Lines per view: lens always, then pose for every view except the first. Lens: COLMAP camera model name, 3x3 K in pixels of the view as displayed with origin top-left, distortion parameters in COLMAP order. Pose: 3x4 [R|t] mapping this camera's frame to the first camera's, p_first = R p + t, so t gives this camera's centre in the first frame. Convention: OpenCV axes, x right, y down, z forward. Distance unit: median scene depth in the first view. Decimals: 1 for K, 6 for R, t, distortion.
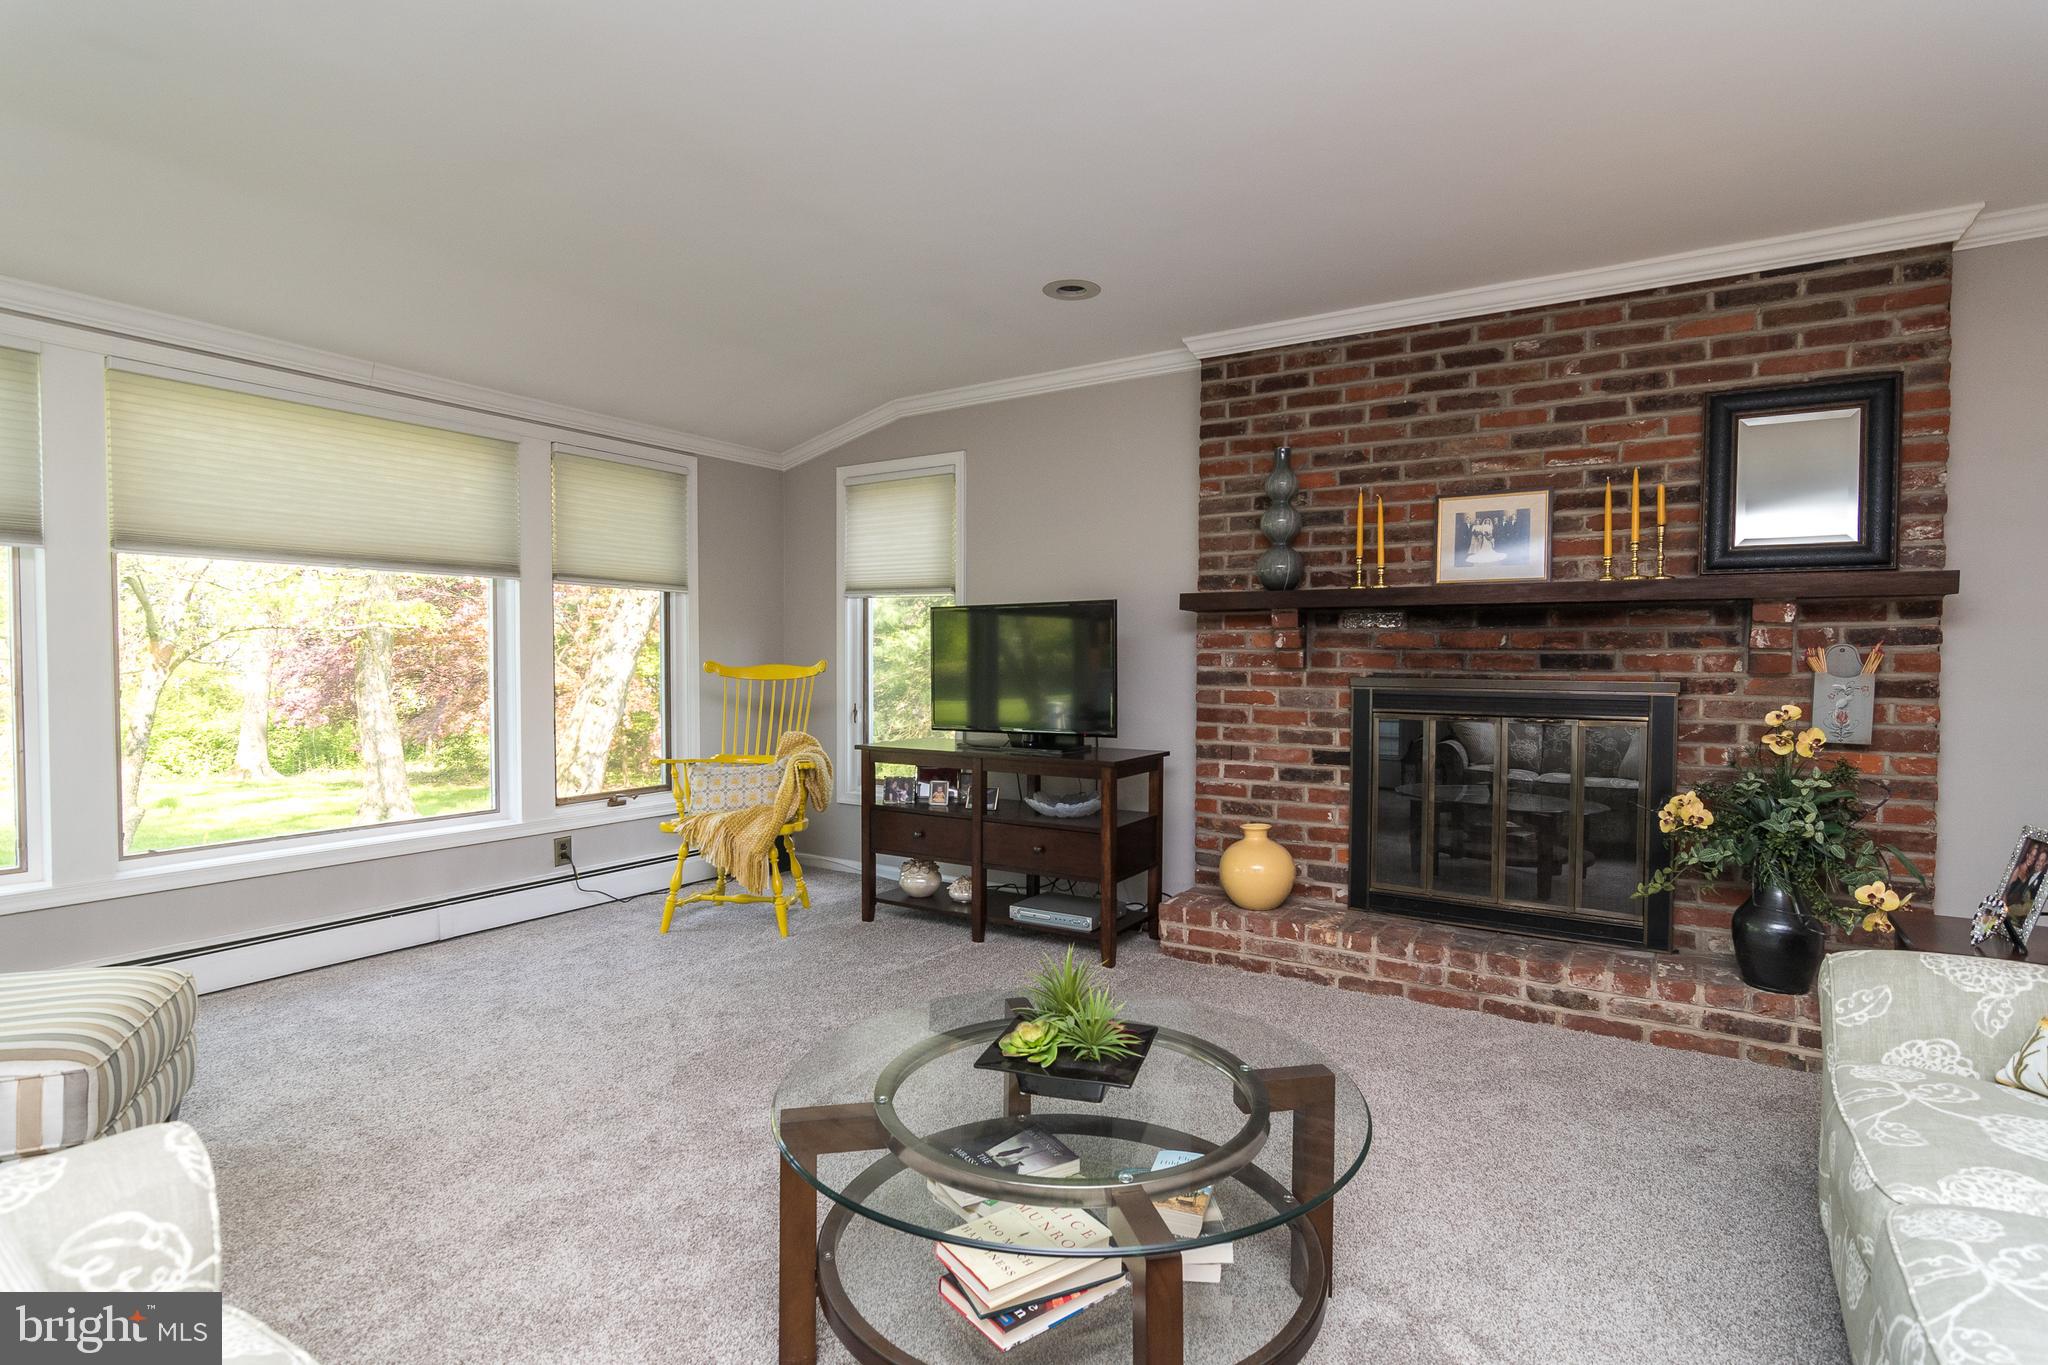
lens RADIAL K [[1012.1, 0, 1005.4], [0, 1012.1, 679.5], [0, 0, 1]] dist [-0.006333, 0.003552]
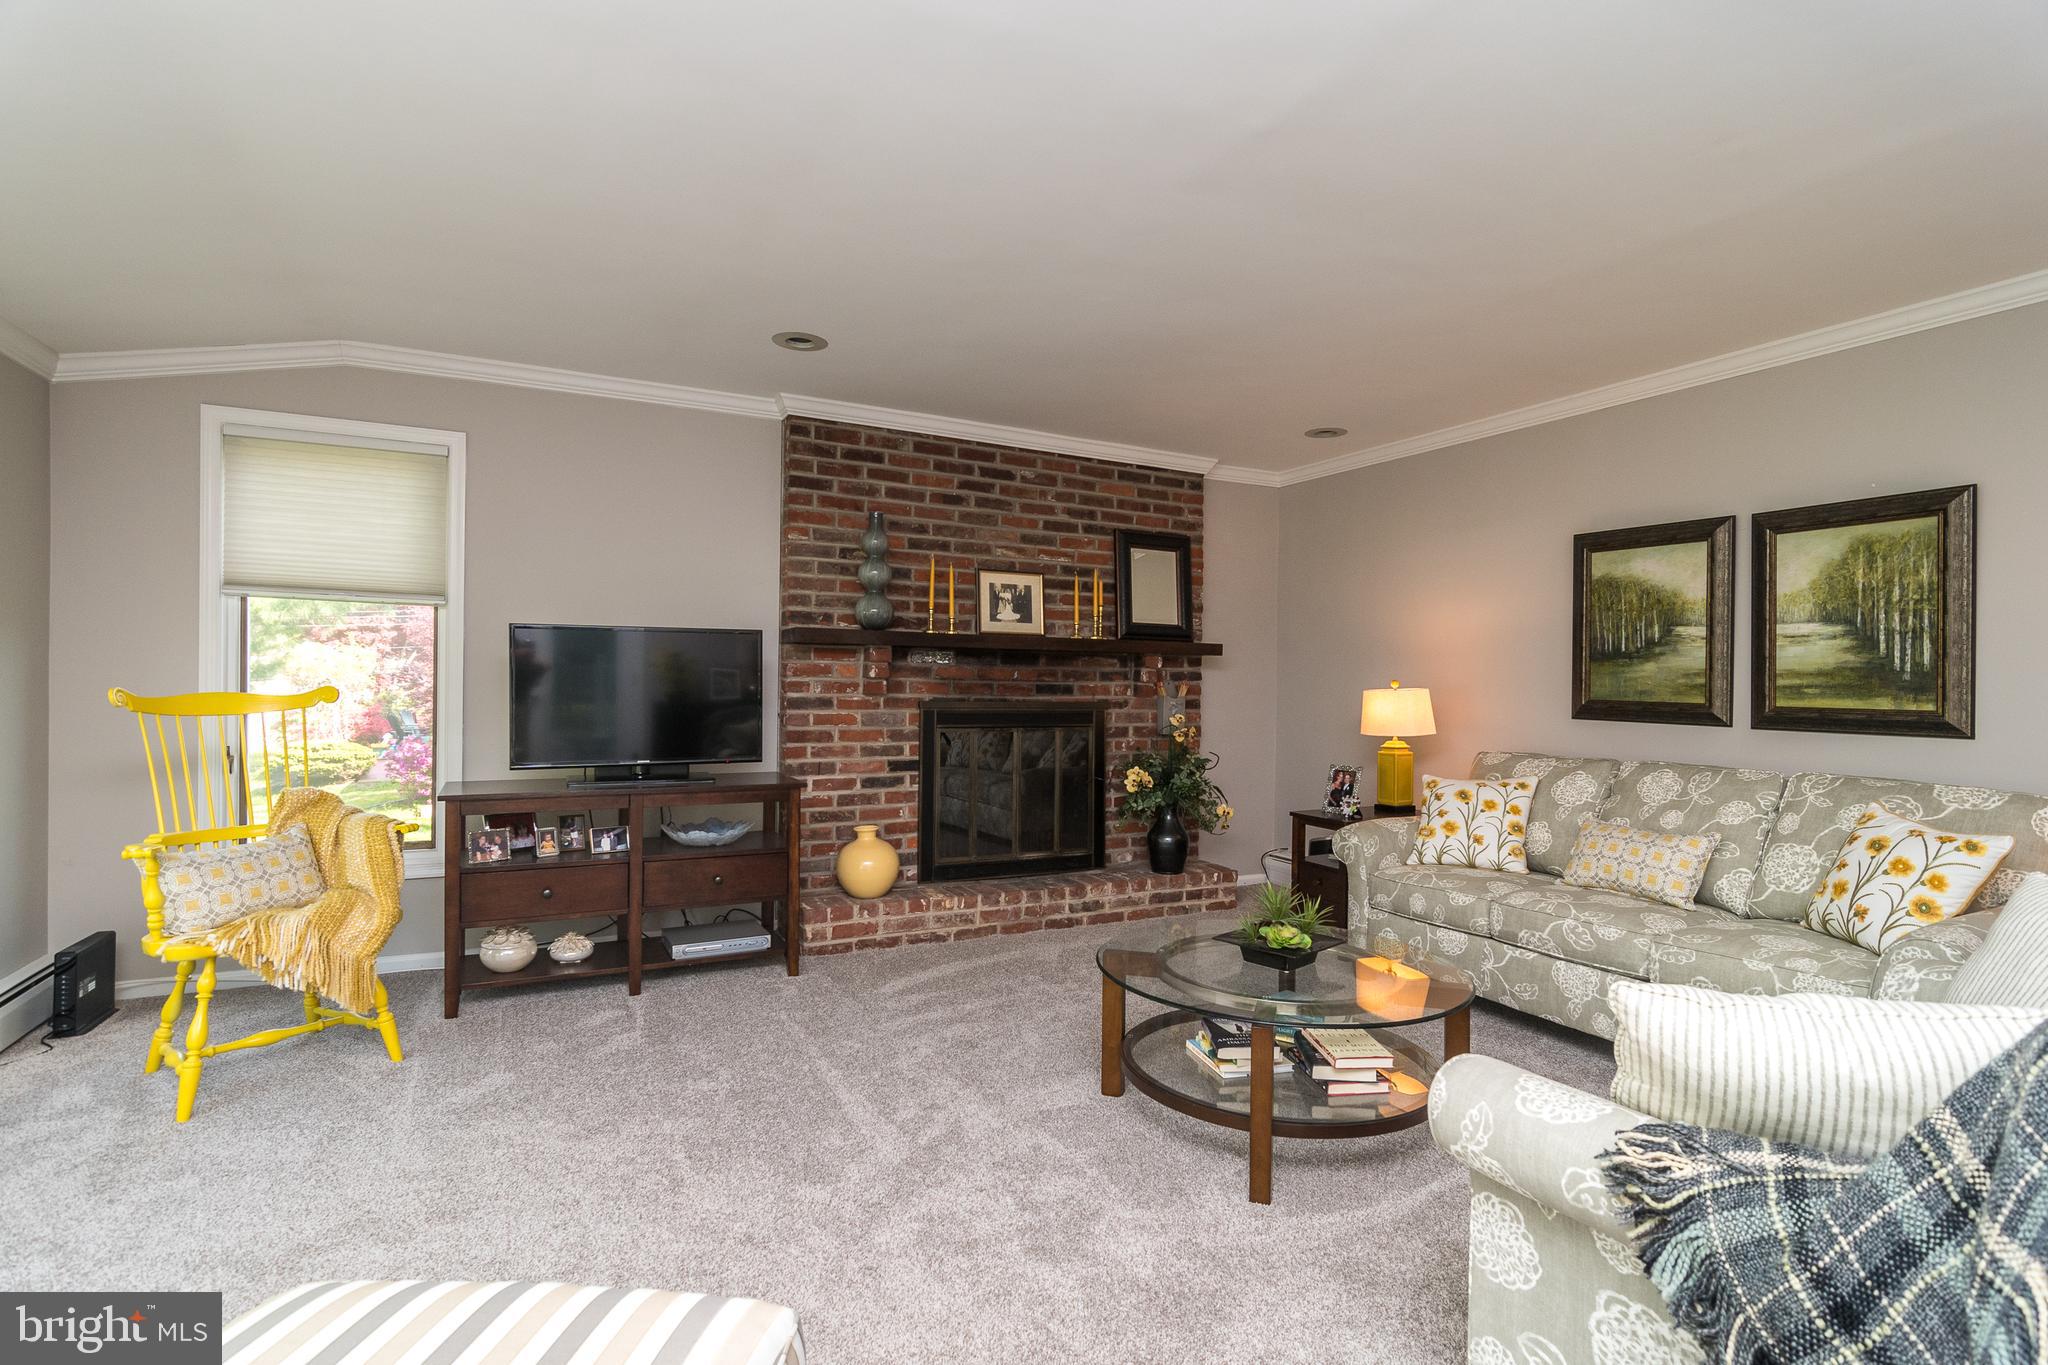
lens RADIAL K [[1012.1, 0, 1027.2], [0, 1012.1, 682.9], [0, 0, 1]] dist [-0.006333, 0.003552]
pose [[0.494284, -0.000105, 0.869301, -0.725480], [0.006936, 0.999969, -0.003823, -0.020133], [-0.869273, 0.007919, 0.494269, 0.261563]]
